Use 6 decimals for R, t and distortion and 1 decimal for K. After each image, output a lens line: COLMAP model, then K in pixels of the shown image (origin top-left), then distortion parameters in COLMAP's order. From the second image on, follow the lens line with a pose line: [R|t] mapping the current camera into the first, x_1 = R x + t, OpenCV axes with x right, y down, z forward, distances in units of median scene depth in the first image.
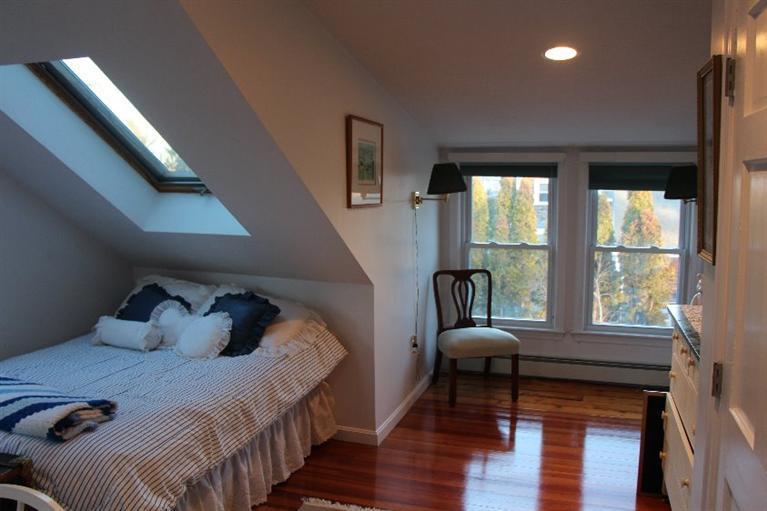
lens RADIAL K [[629.4, 0, 379.7], [0, 629.4, 255.2], [0, 0, 1]] dist [-0.191154, 0.159125]
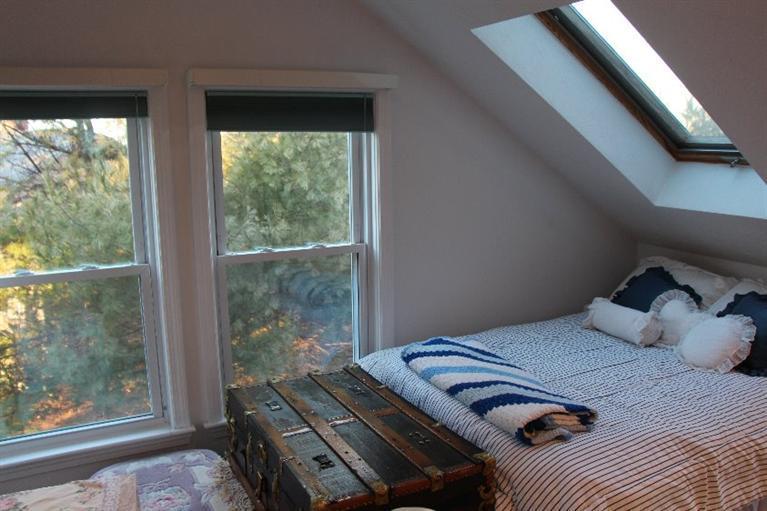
lens RADIAL K [[629.4, 0, 379.7], [0, 629.4, 255.2], [0, 0, 1]] dist [-0.191154, 0.159125]
pose [[0.708164, 0.116520, -0.696367, -0.076124], [-0.076358, 0.993143, 0.088526, -0.022101], [0.701907, -0.009518, 0.712205, 0.168393]]
